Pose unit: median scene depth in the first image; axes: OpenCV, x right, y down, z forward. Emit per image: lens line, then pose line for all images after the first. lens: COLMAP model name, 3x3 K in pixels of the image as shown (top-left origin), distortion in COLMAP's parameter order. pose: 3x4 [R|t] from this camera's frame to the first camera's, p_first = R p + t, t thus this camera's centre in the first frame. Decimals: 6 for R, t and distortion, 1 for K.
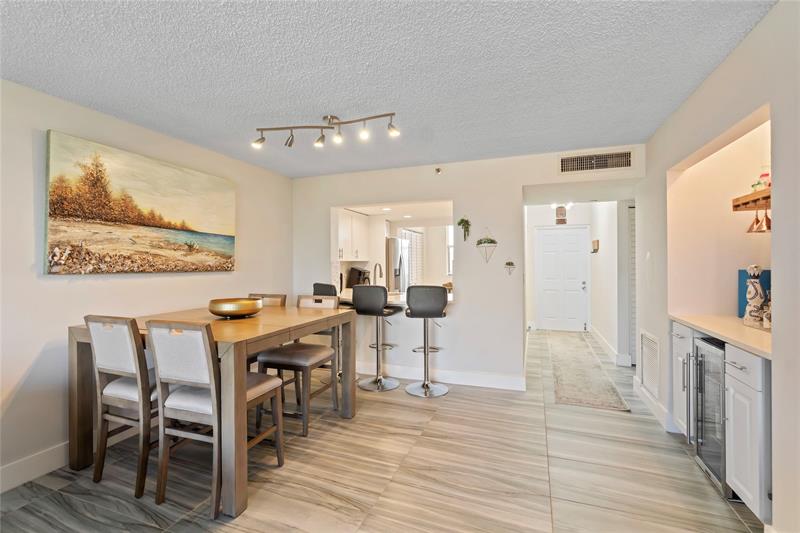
lens RADIAL K [[360.5, 0, 400.0], [0, 360.5, 266.5], [0, 0, 1]] dist [-0.010717, 0.000045]
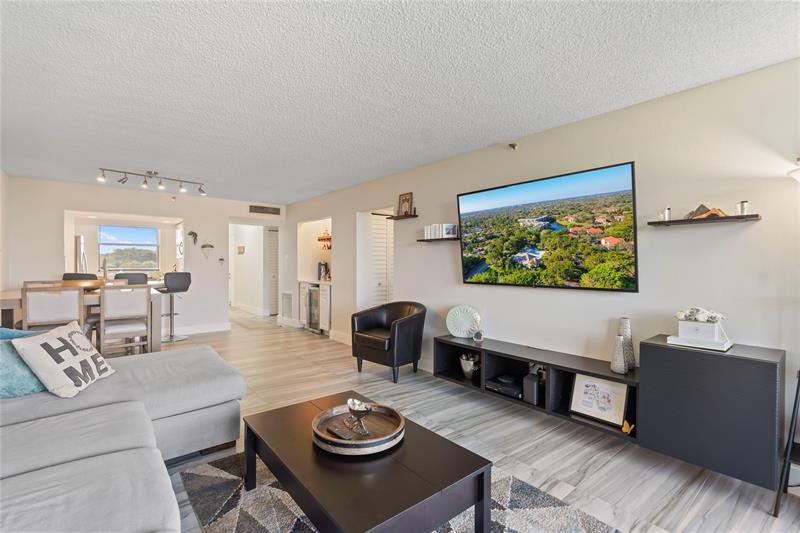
lens RADIAL K [[360.5, 0, 400.0], [0, 360.5, 266.5], [0, 0, 1]] dist [-0.010717, 0.000045]
pose [[0.496970, -0.000833, 0.867767, -0.854788], [0.000983, 0.999999, 0.000397, 0.029001], [-0.867767, 0.000656, 0.496971, -0.684253]]
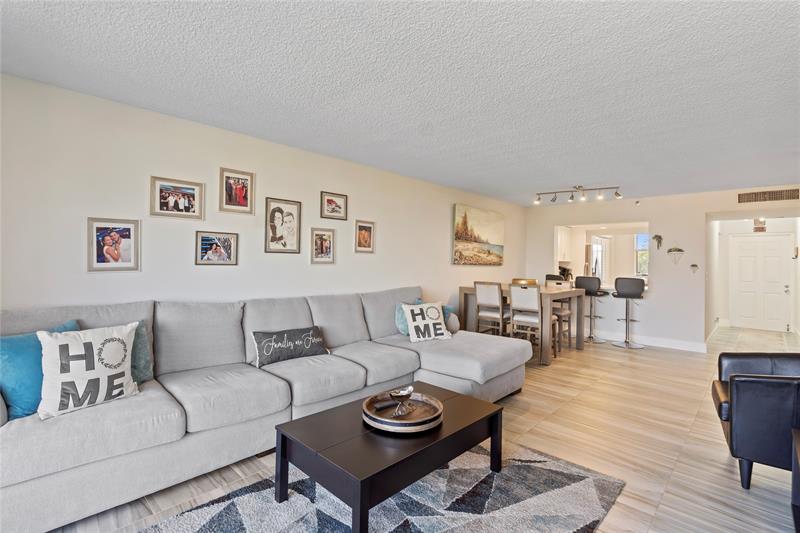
lens RADIAL K [[380.2, 0, 402.0], [0, 380.2, 256.6], [0, 0, 1]] dist [0.000969, 0.000425]
pose [[0.921781, 0.017469, -0.387316, -0.207811], [-0.027096, 0.999444, -0.019408, 0.019342], [0.386762, 0.028384, 0.921743, -0.958948]]
